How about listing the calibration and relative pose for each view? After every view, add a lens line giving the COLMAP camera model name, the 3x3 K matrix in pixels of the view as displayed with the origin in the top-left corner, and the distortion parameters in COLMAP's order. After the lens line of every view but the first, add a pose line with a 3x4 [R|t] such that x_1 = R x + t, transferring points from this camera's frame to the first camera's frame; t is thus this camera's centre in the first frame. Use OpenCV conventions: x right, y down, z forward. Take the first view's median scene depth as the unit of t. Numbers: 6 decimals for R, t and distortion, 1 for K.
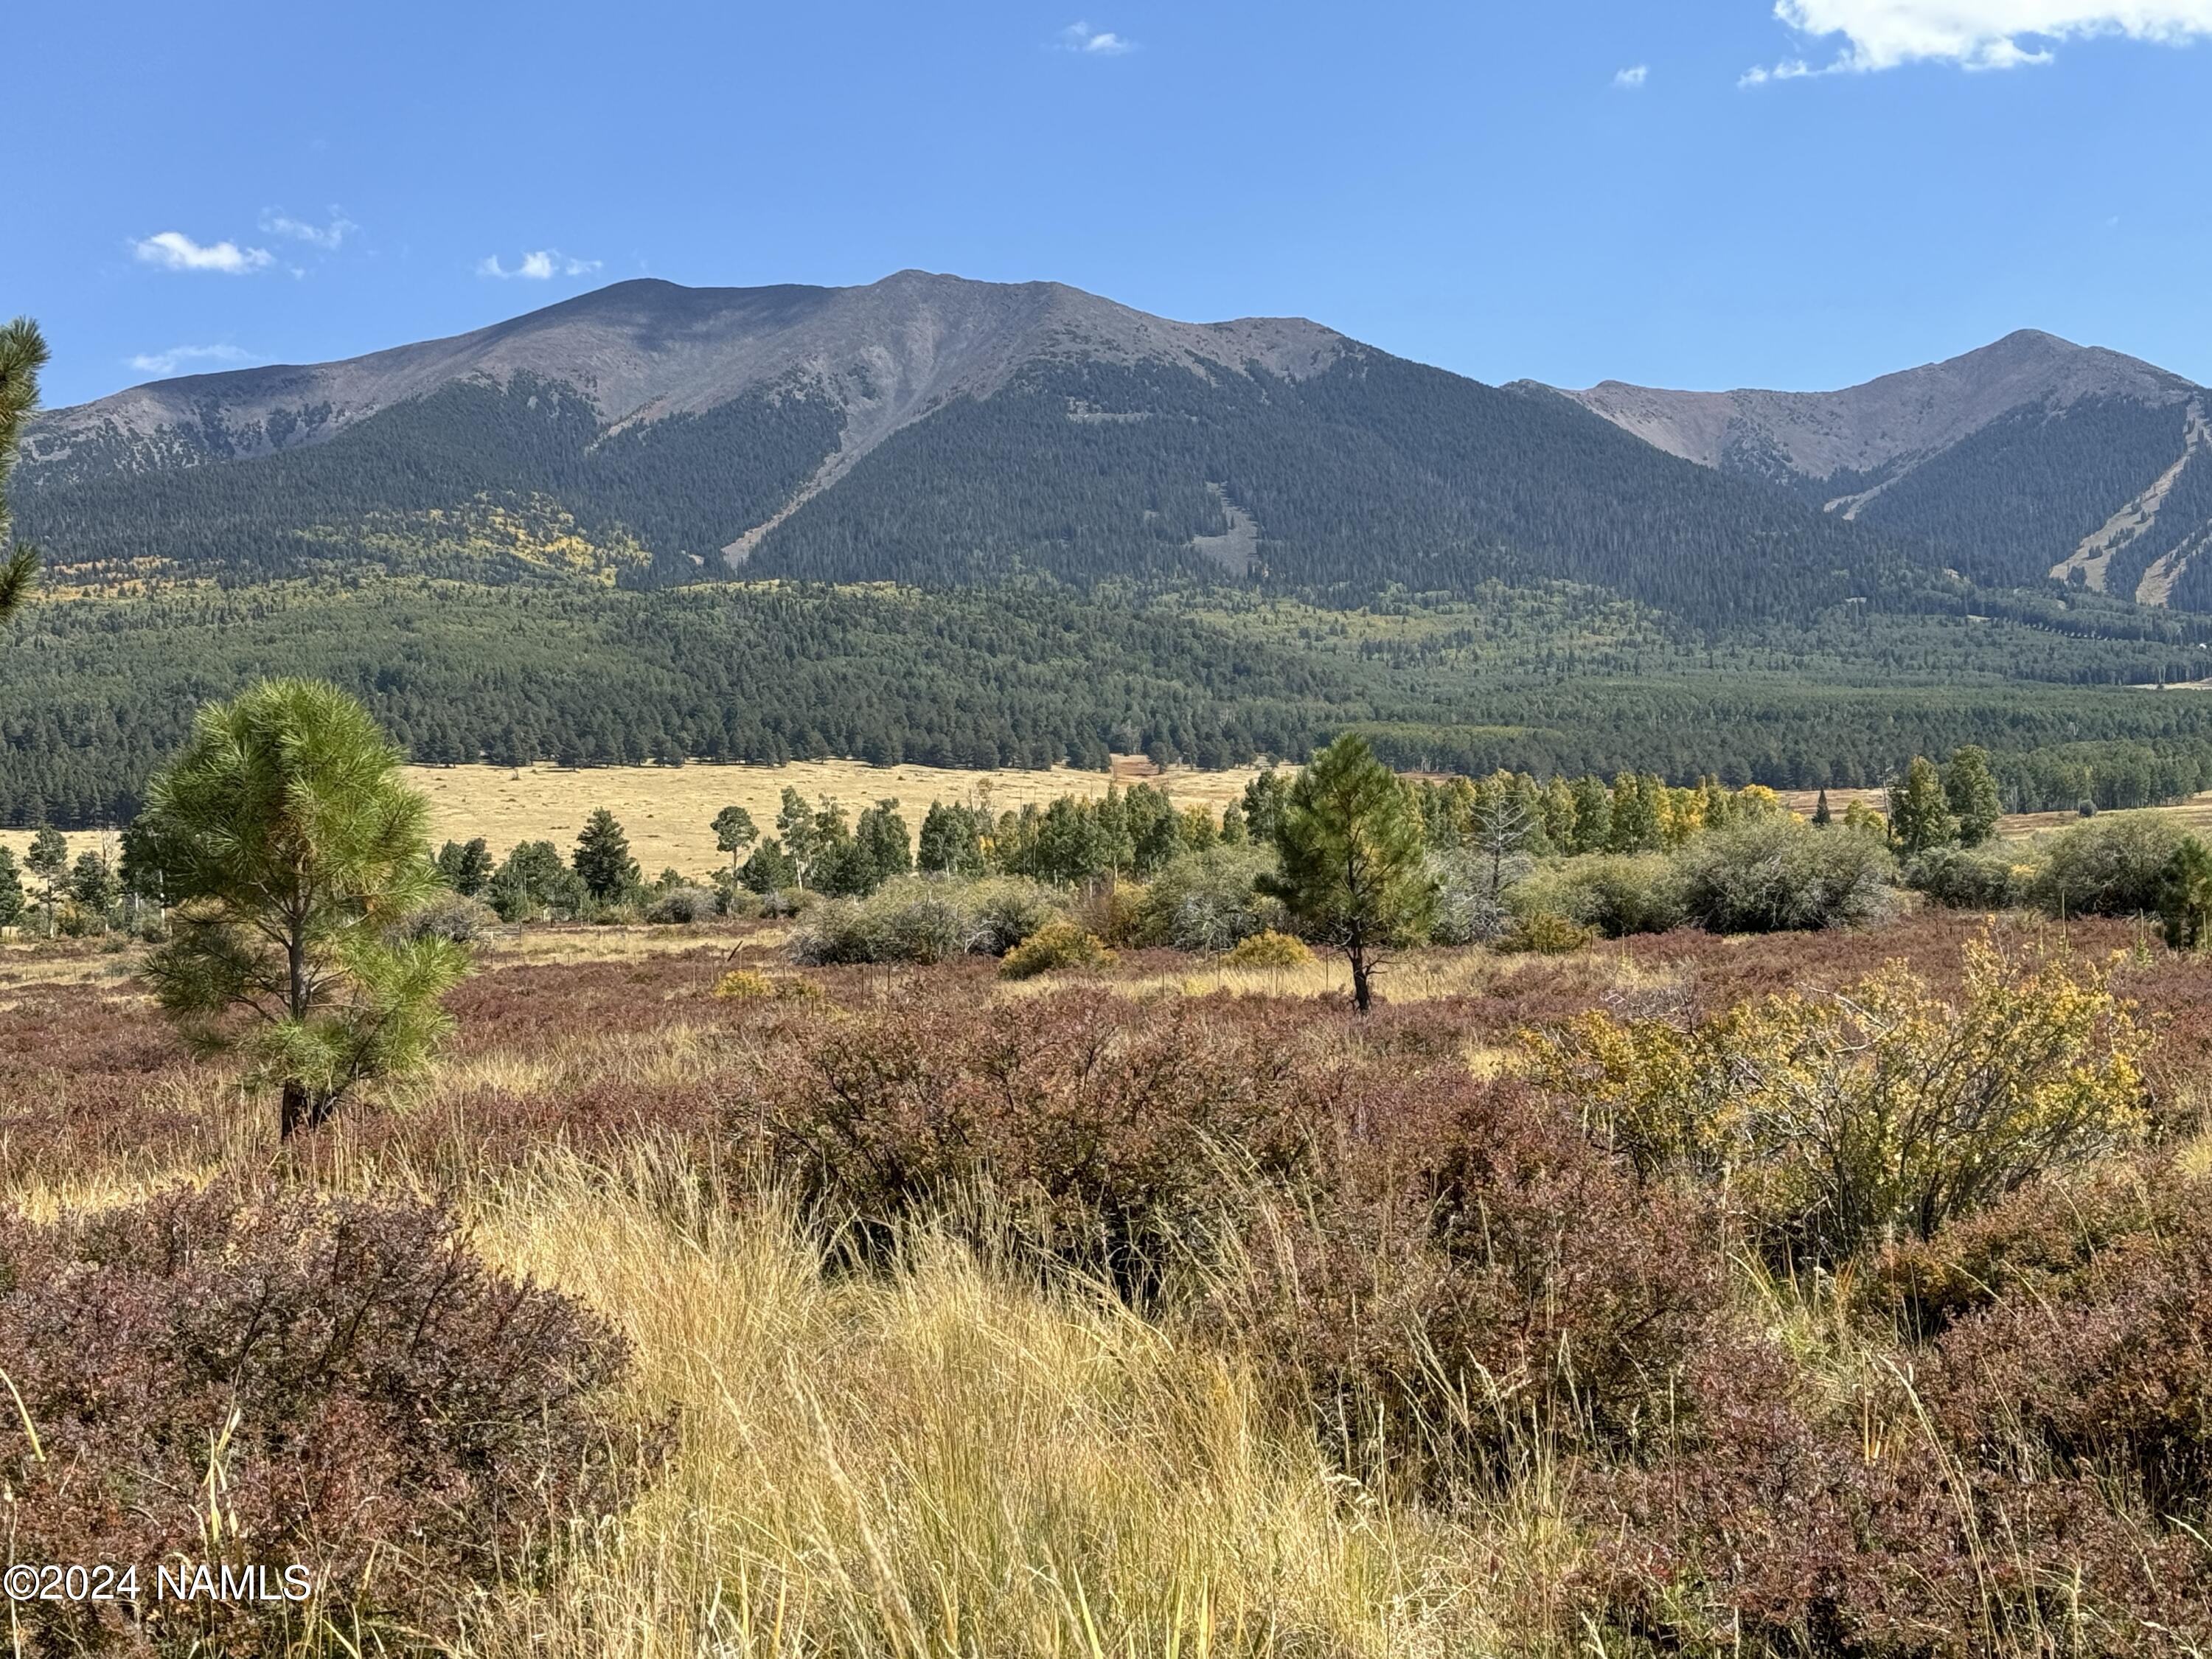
lens RADIAL K [[3592.5, 0, 1081.1], [0, 3592.5, 819.5], [0, 0, 1]] dist [0.148516, 0.048857]
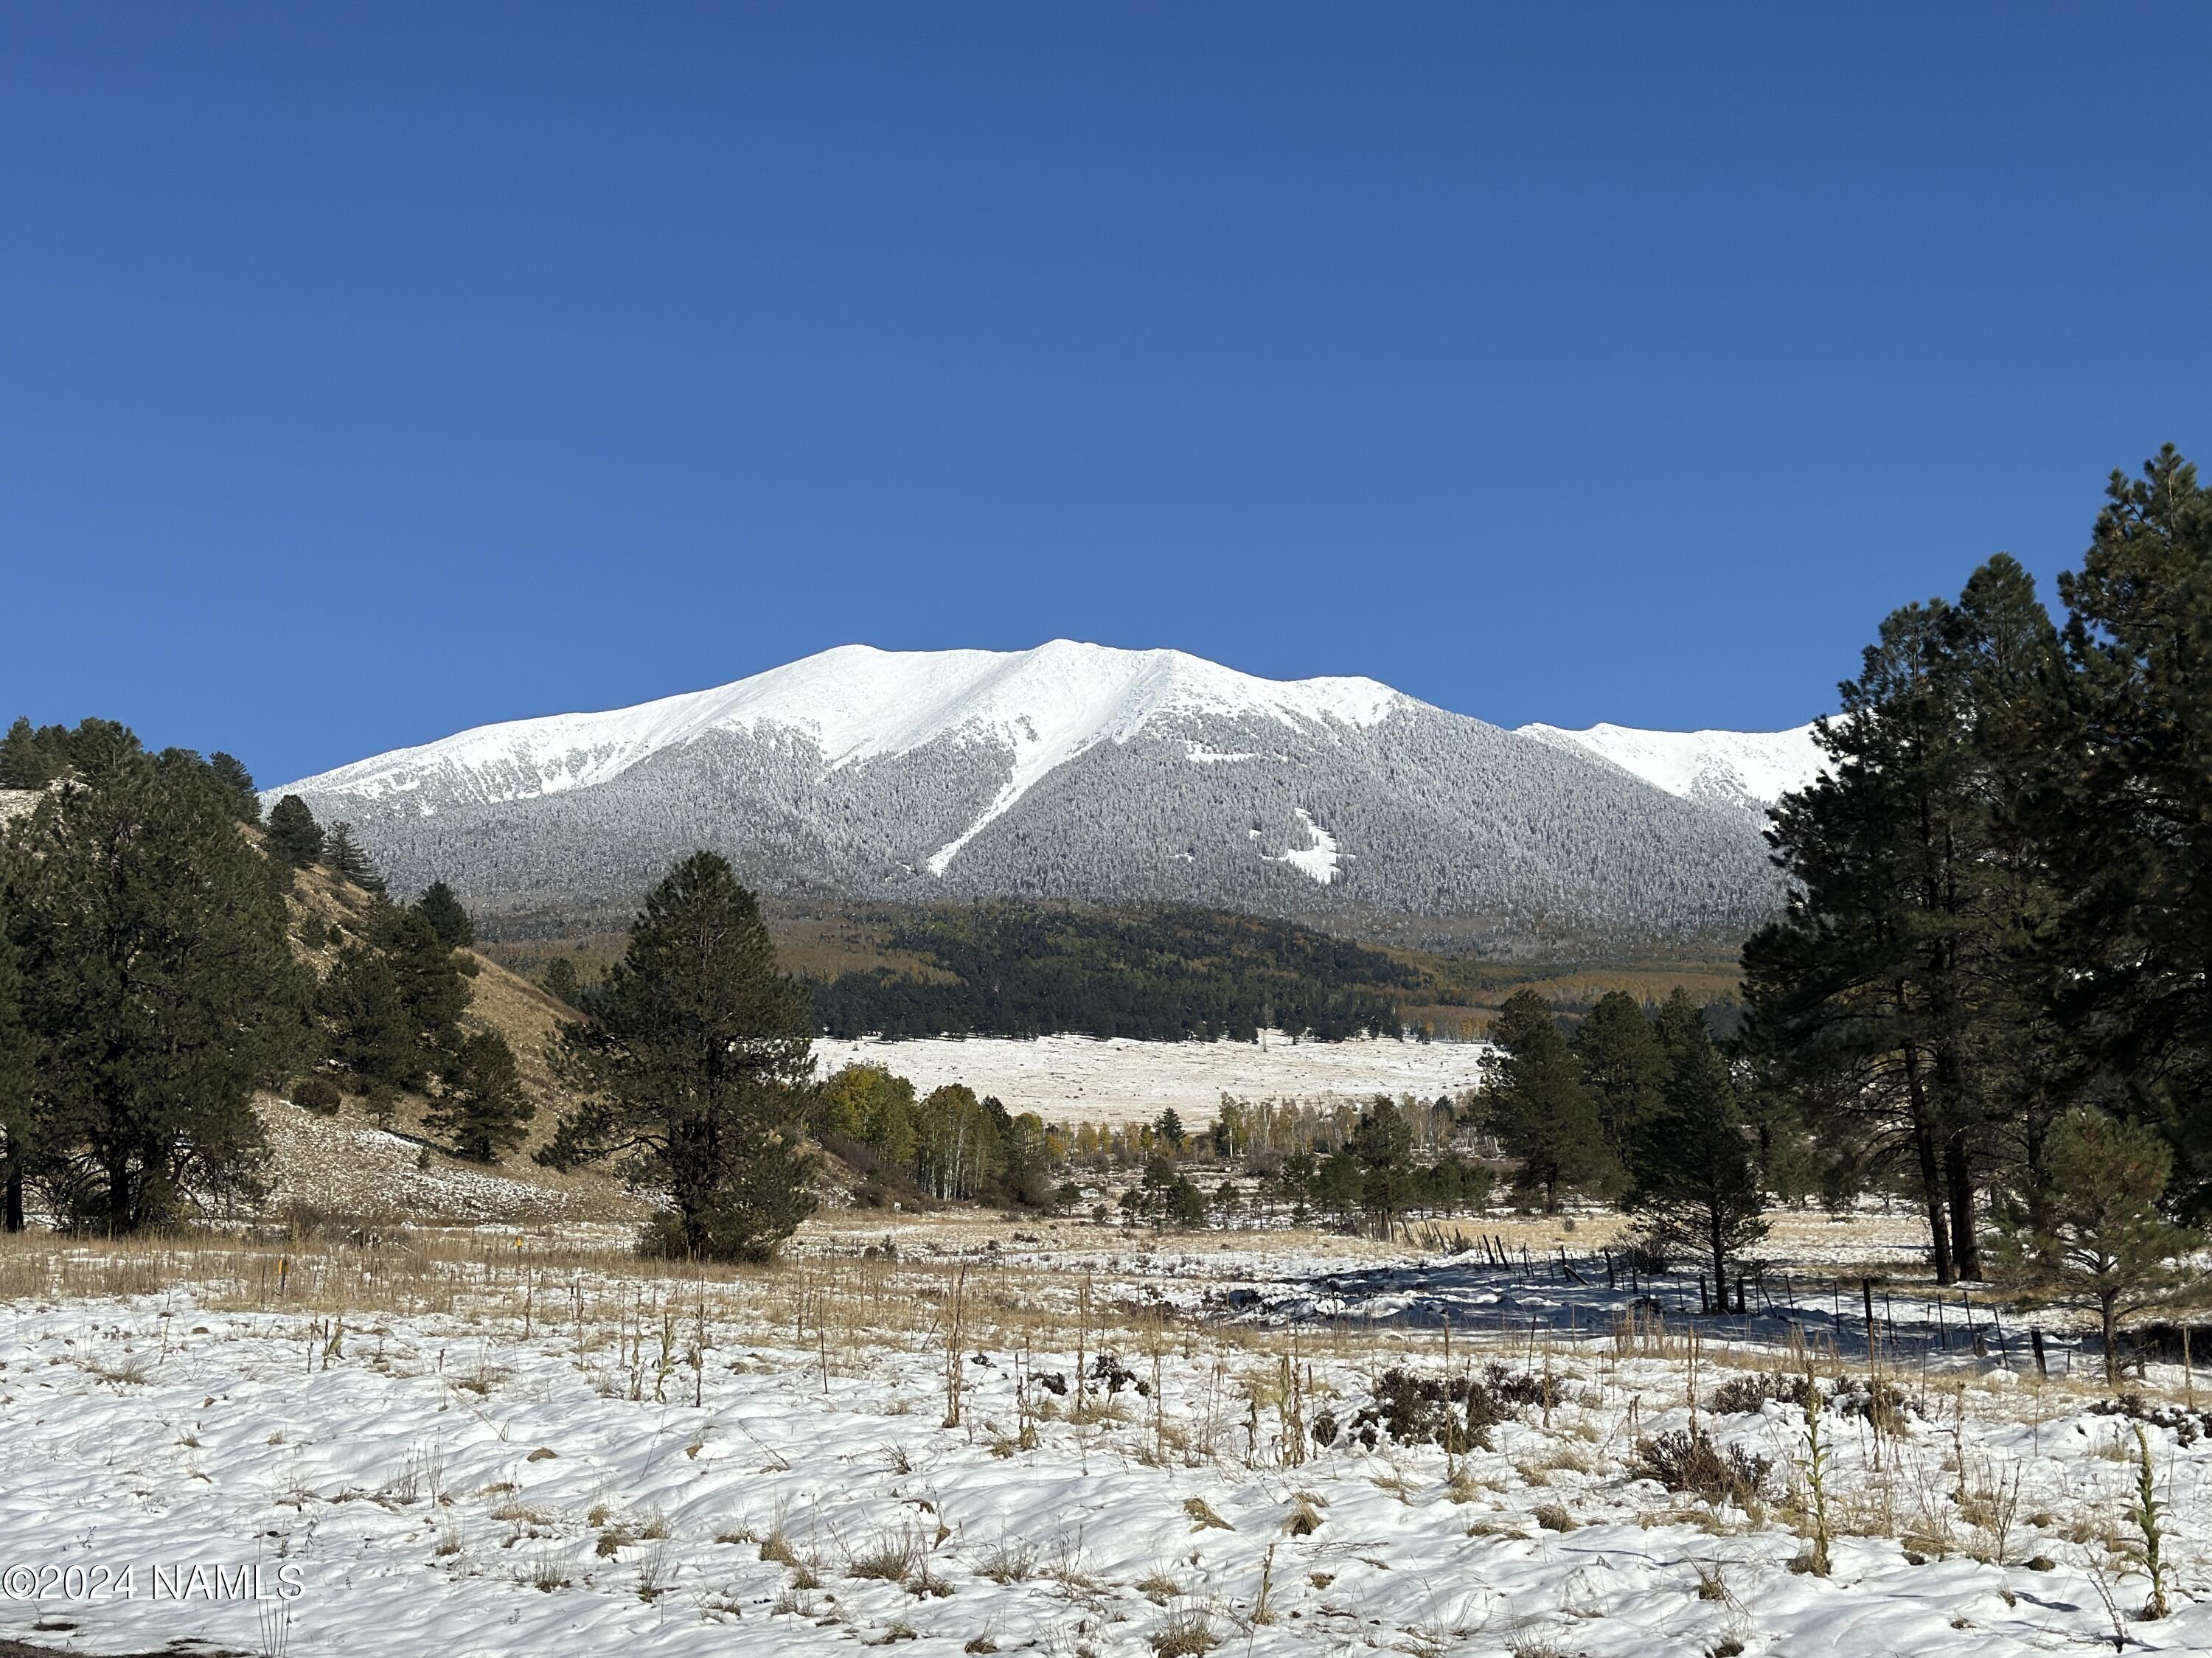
lens RADIAL K [[3043.8, 0, 1106.0], [0, 3043.8, 829.0], [0, 0, 1]] dist [0.157182, 0.003874]
pose [[0.999877, 0.001702, -0.015592, -0.018290], [-0.002861, 0.997210, -0.074589, -0.004068], [0.015421, 0.074624, 0.997092, -0.111785]]
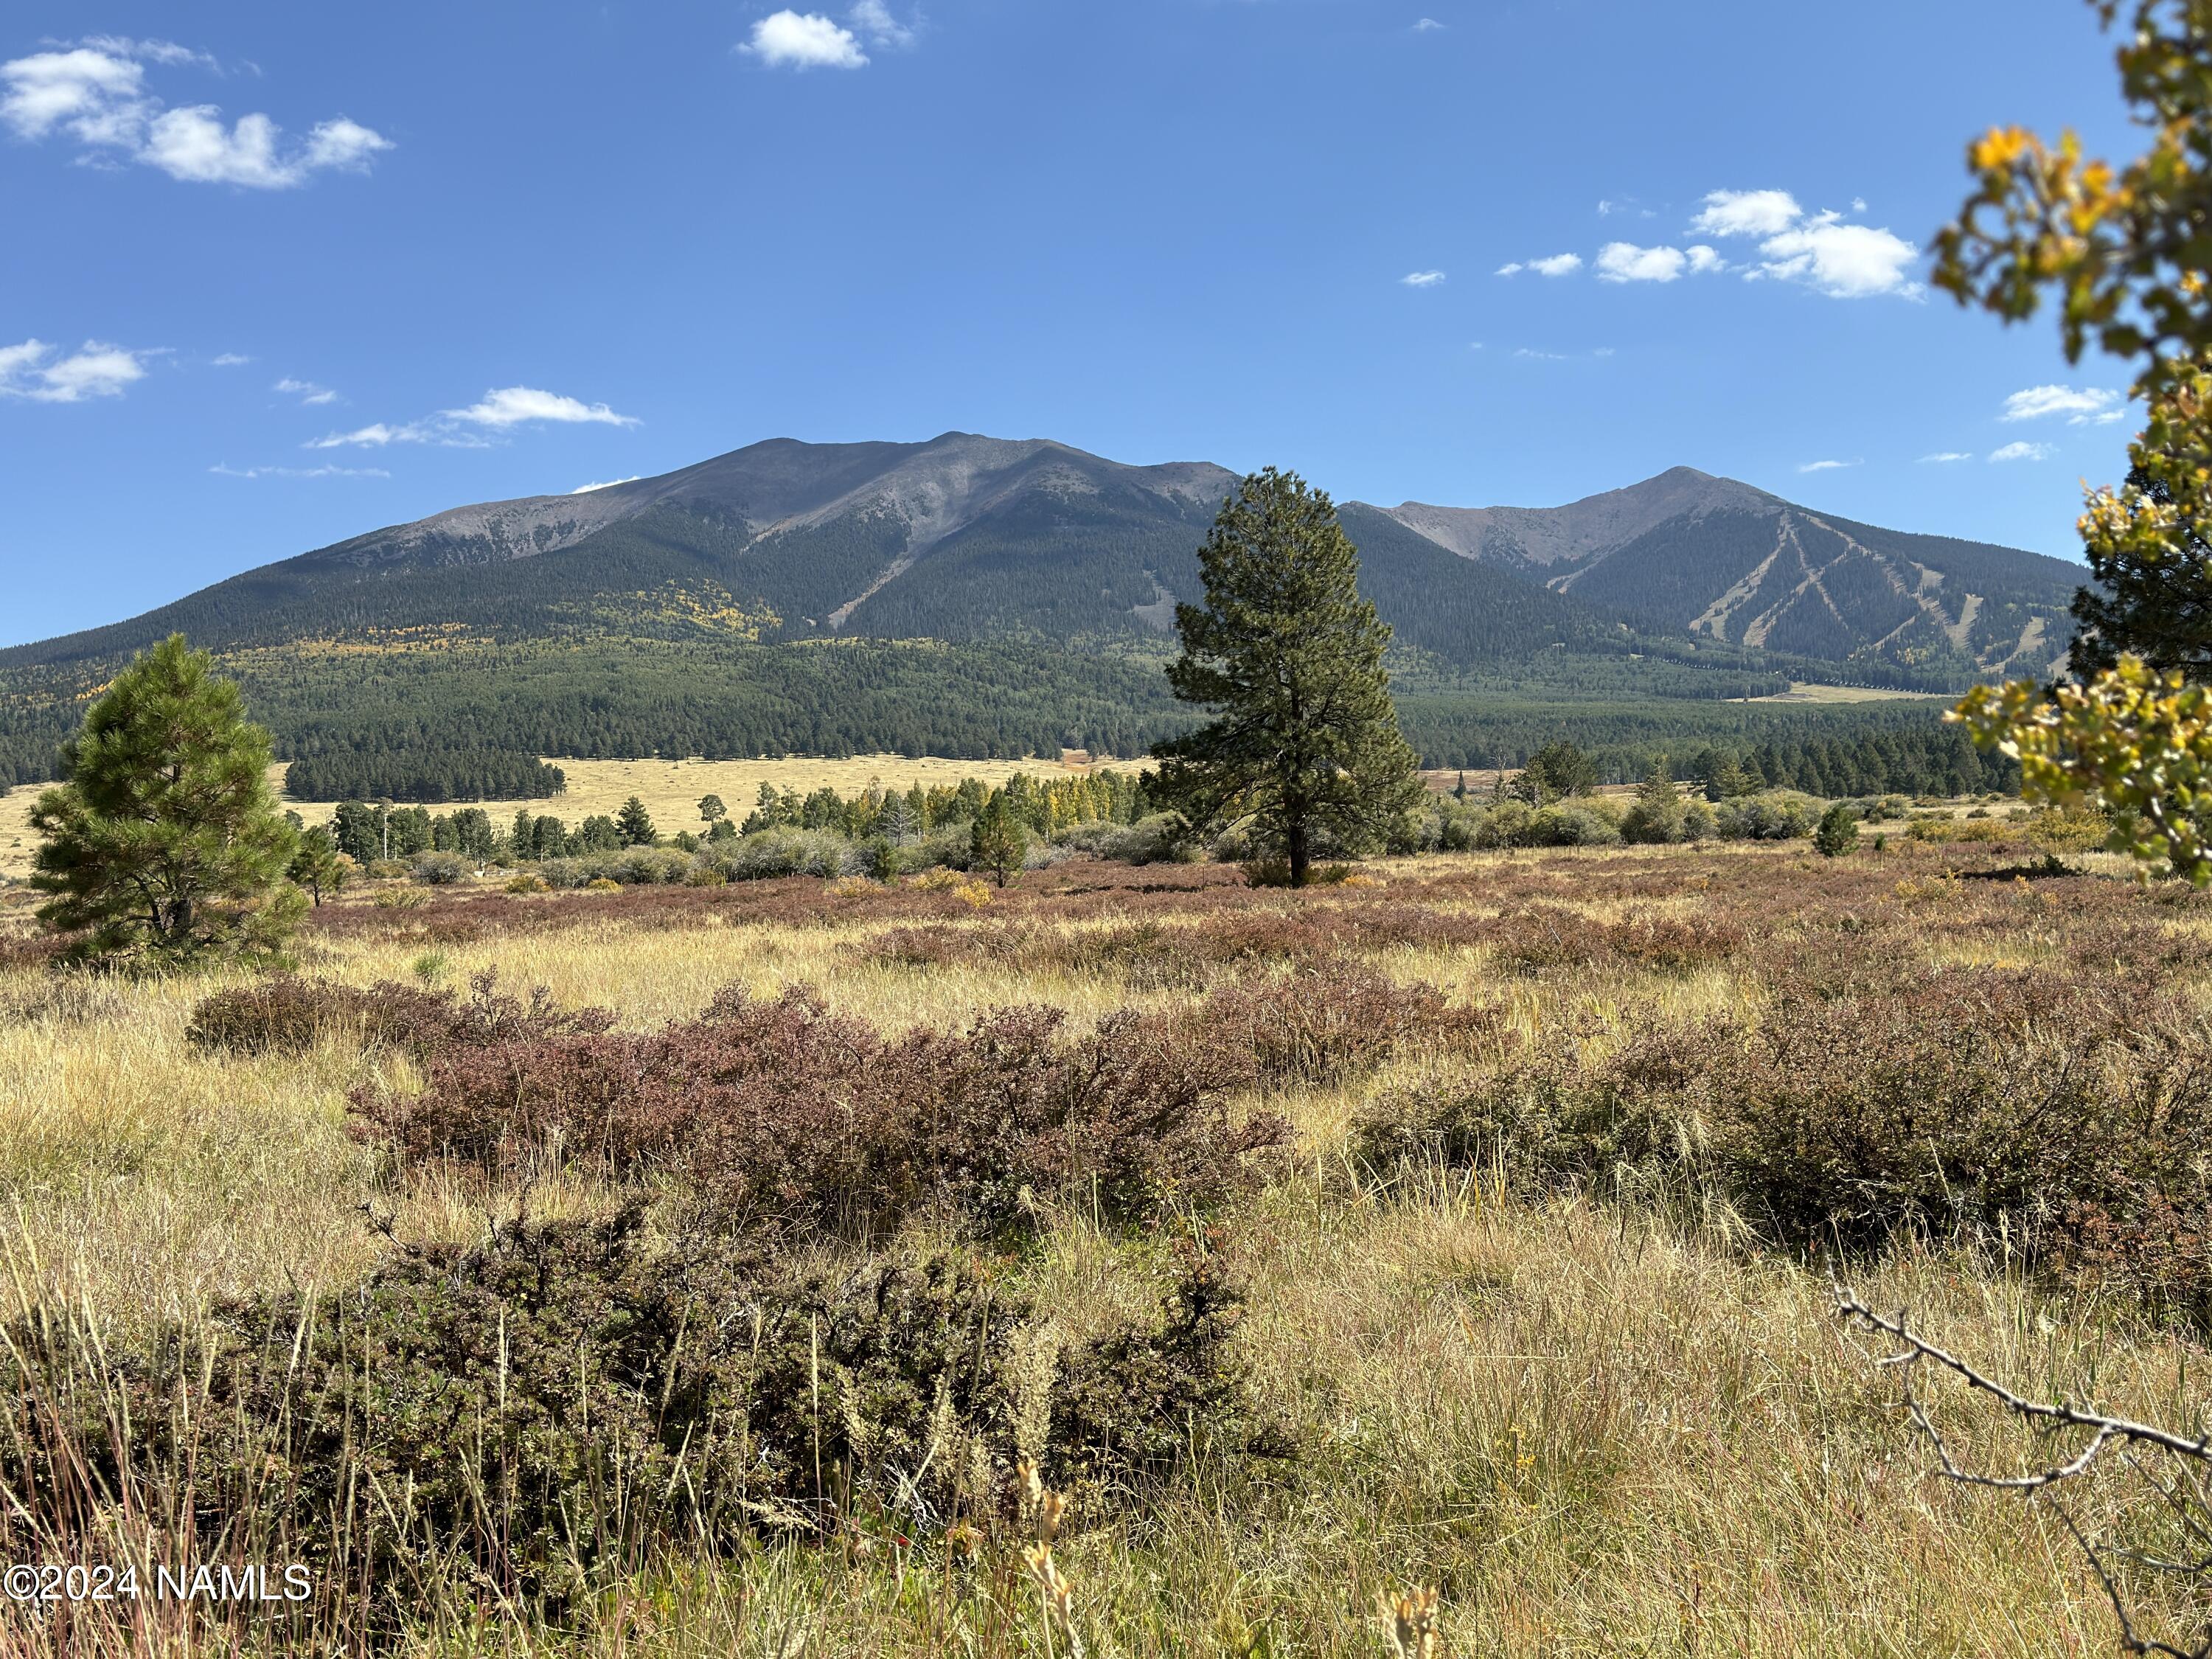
lens RADIAL K [[2358.5, 0, 1106.0], [0, 2358.5, 829.5], [0, 0, 1]] dist [0.152584, -0.006910]
pose [[0.999939, -0.006975, 0.008564, 0.010276], [0.006823, 0.999821, 0.017669, -0.000697], [-0.008685, -0.017610, 0.999807, -0.015595]]
